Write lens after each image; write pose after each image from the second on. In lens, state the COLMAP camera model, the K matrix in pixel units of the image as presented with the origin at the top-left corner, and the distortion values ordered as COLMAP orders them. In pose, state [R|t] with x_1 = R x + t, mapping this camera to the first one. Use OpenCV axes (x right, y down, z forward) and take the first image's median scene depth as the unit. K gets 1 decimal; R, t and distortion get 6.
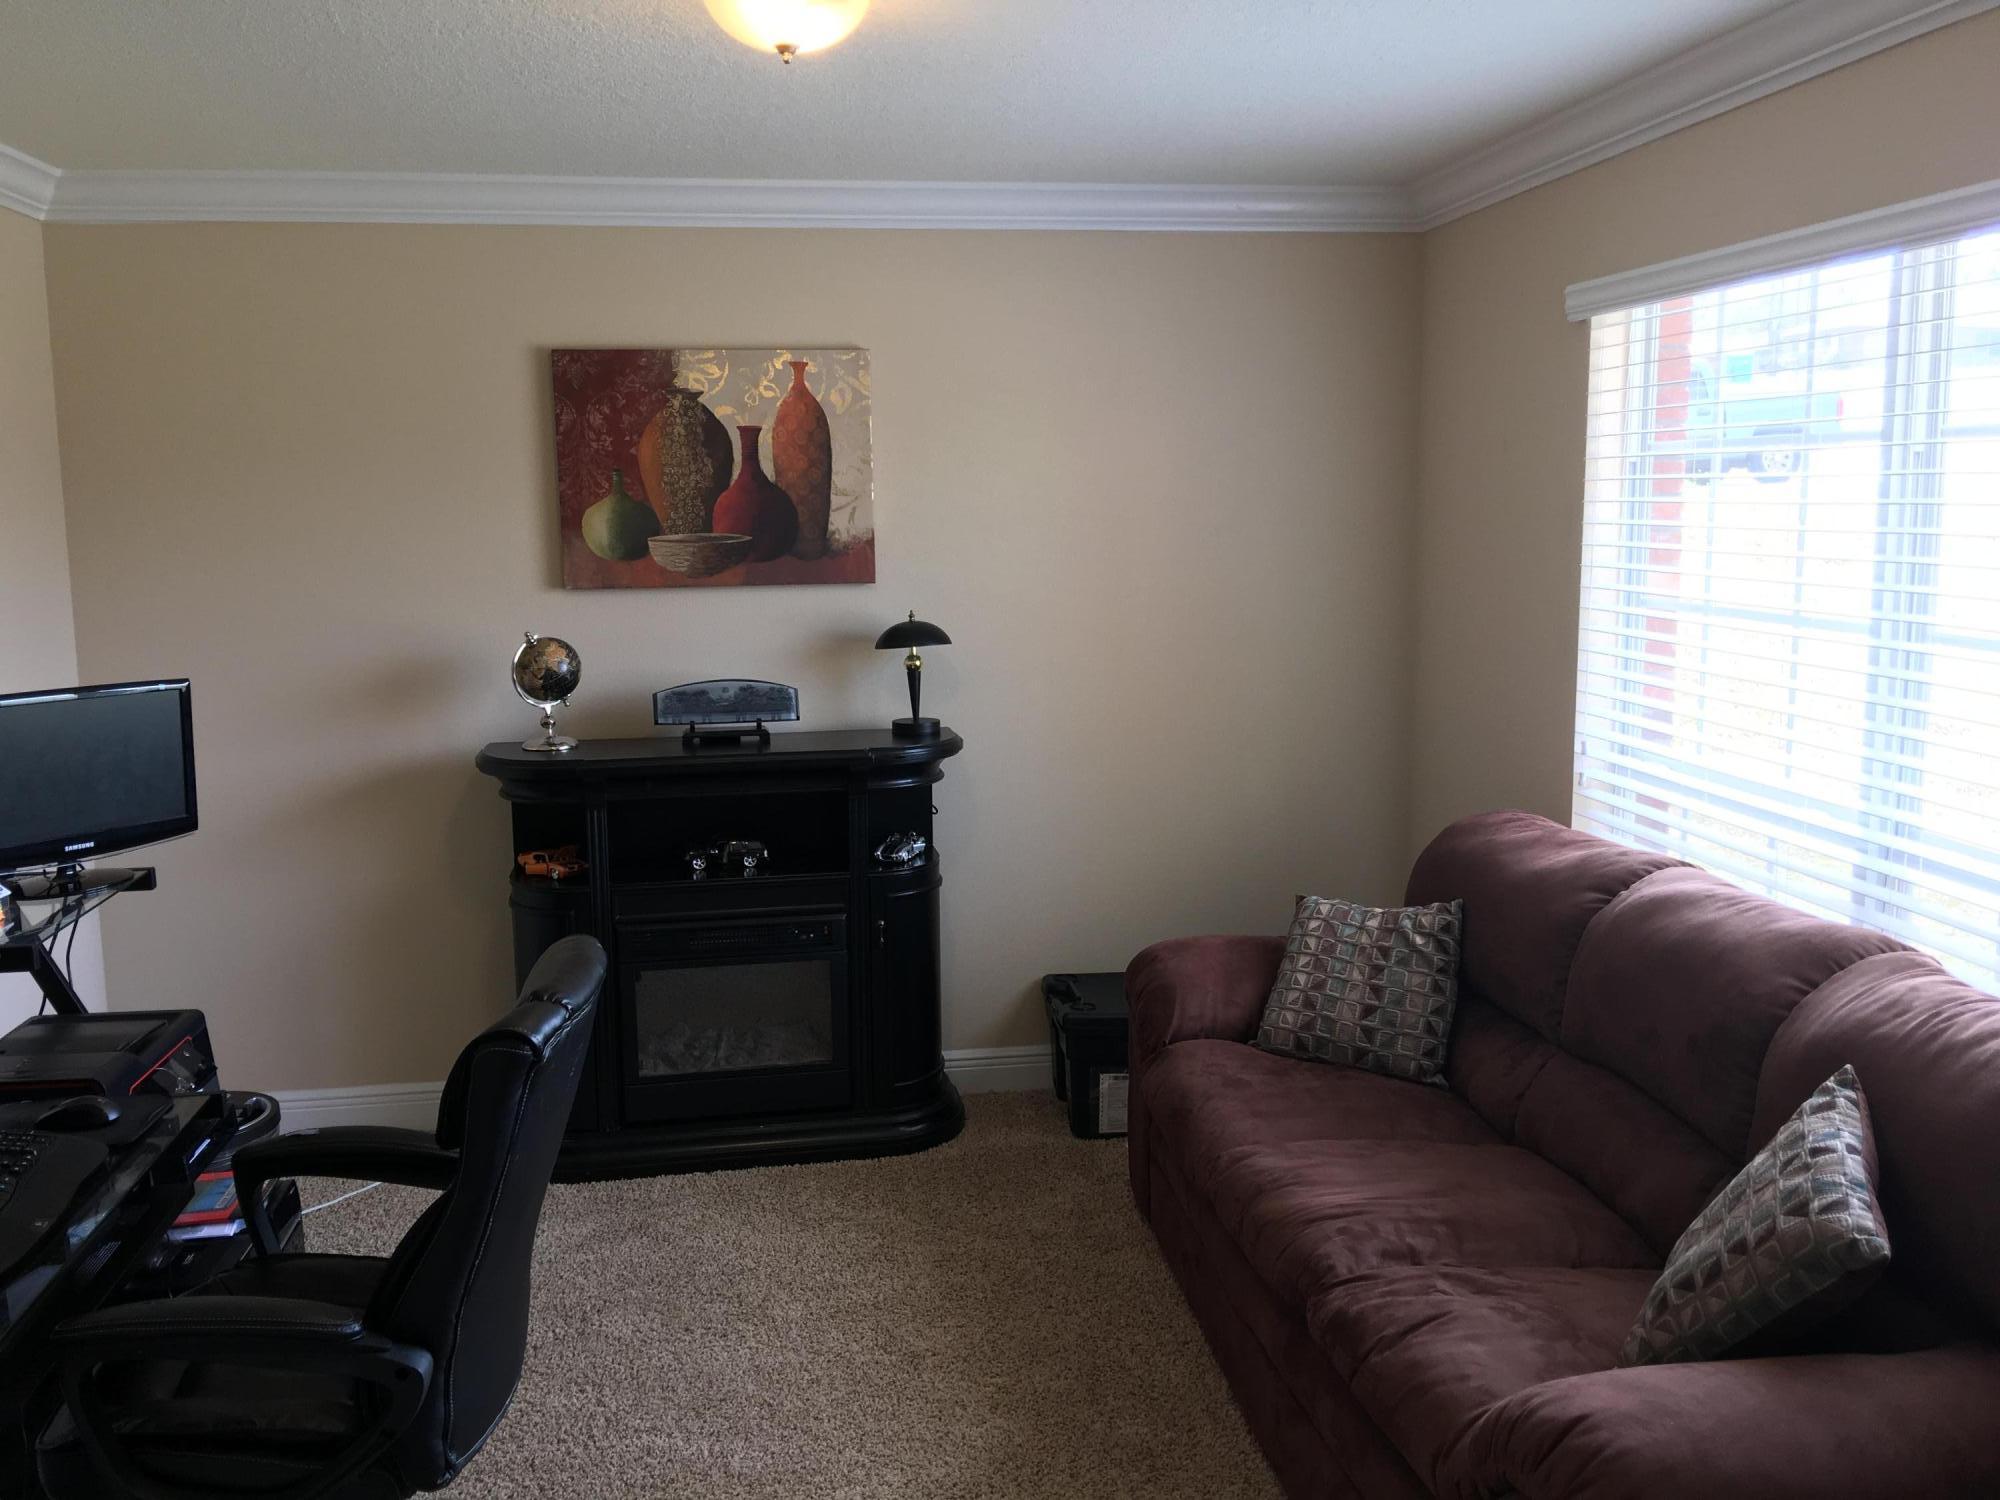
lens RADIAL K [[1685.3, 0, 996.1], [0, 1685.3, 744.0], [0, 0, 1]] dist [0.076274, -0.128036]
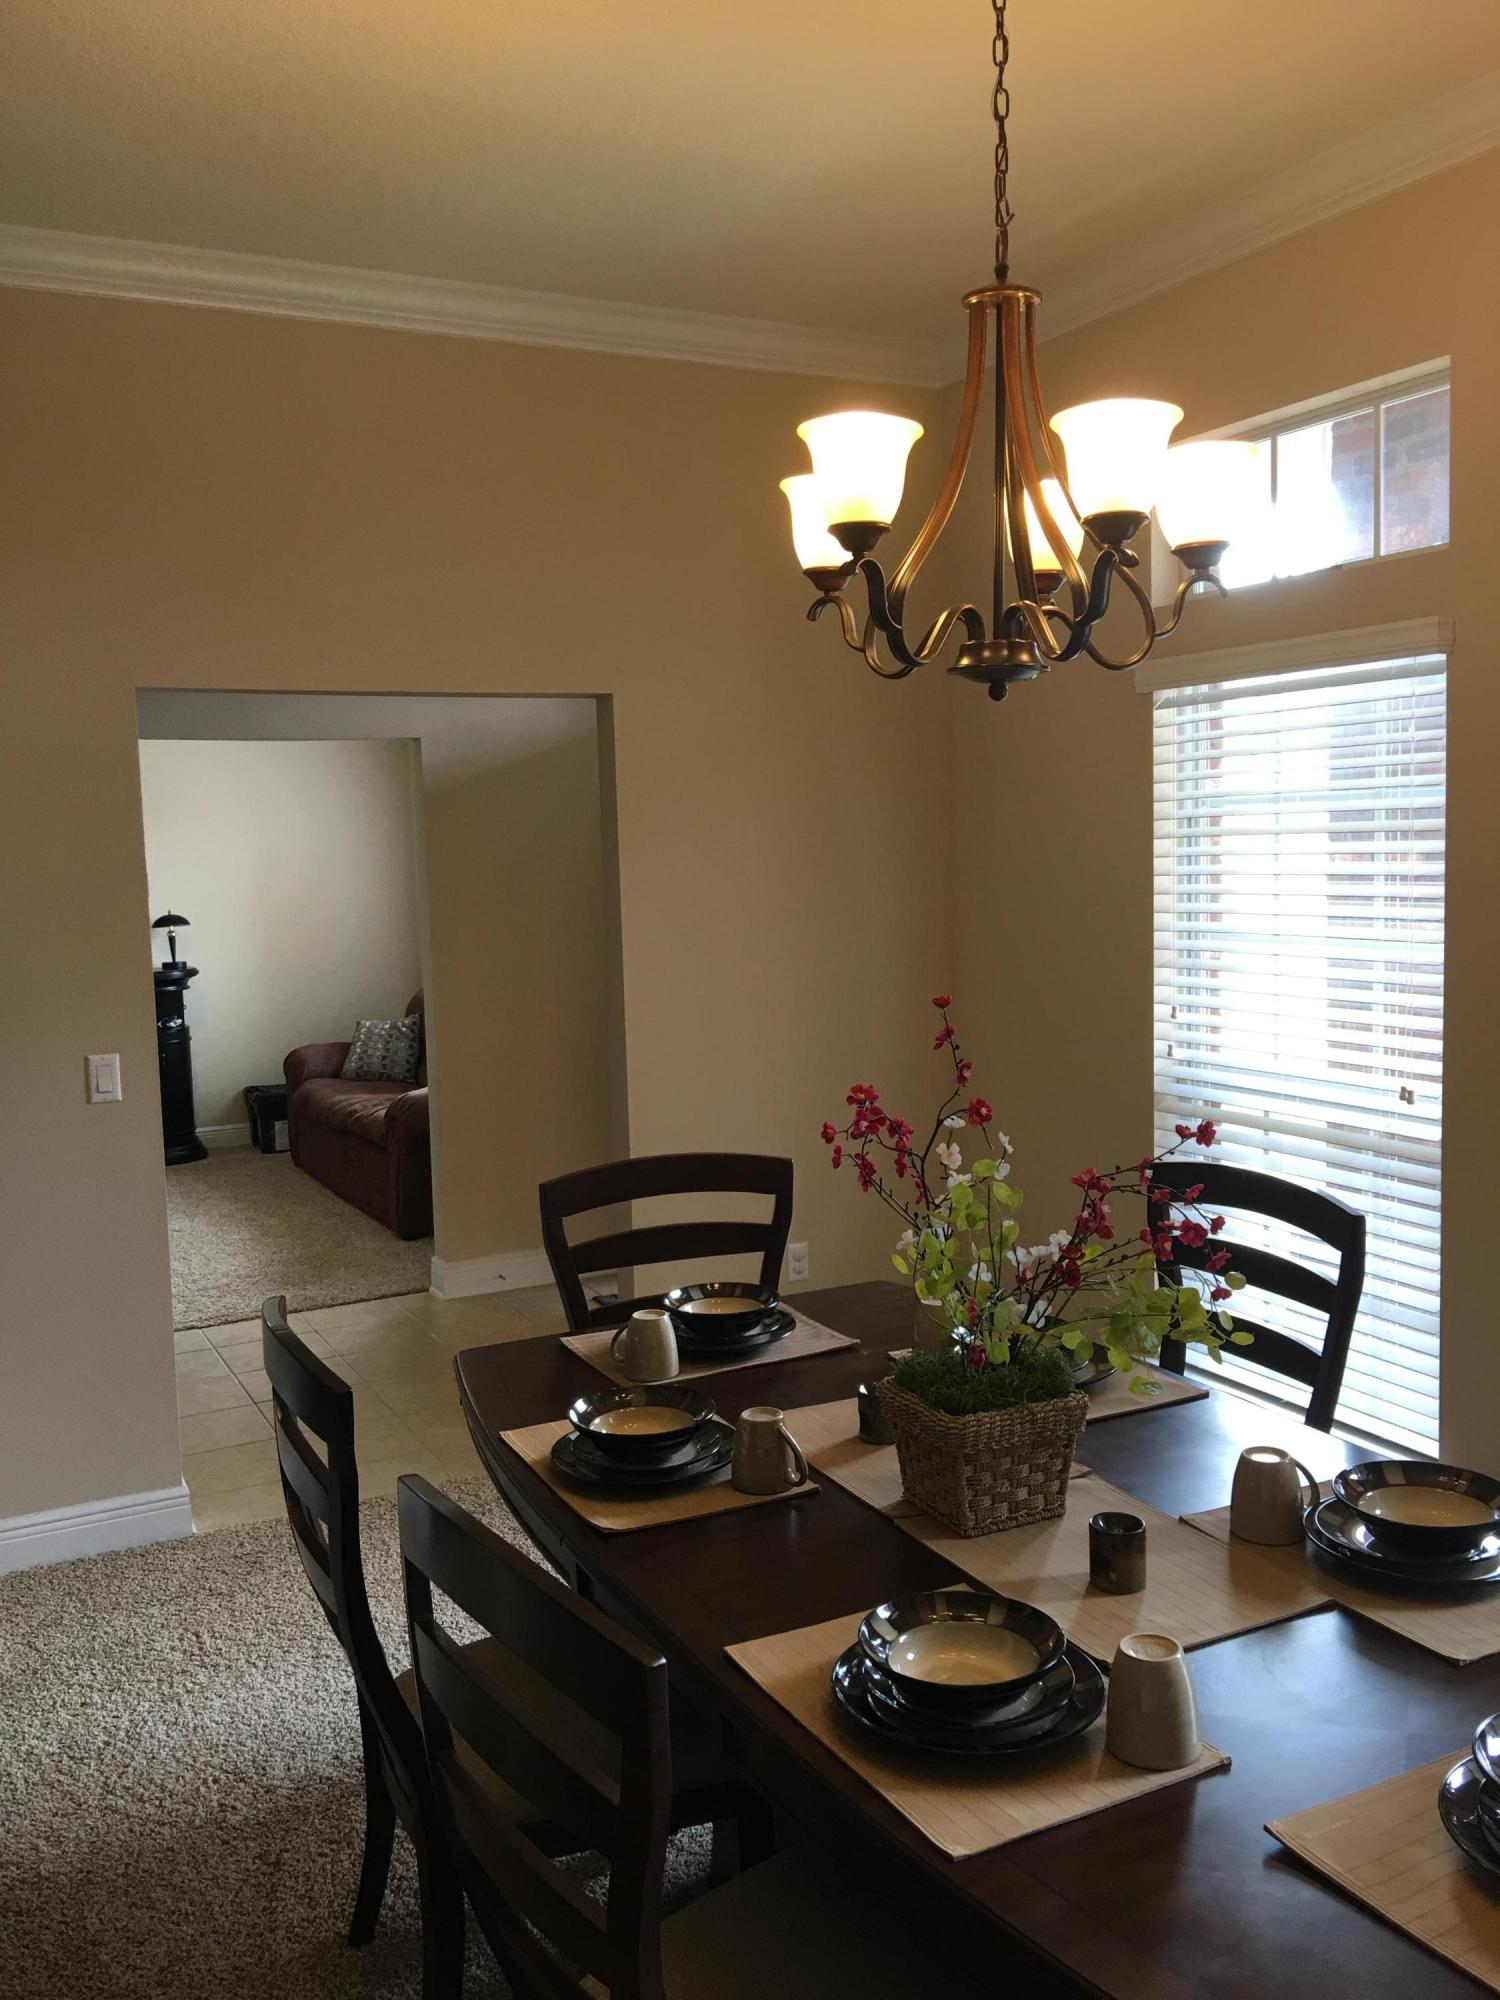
lens RADIAL K [[1685.3, 0, 742.6], [0, 1685.3, 1010.9], [0, 0, 1]] dist [0.076274, -0.128036]
pose [[0.946182, -0.048331, 0.320005, -0.057543], [0.072616, 0.995279, -0.064389, 0.236704], [-0.315383, 0.084162, 0.945225, -1.229533]]
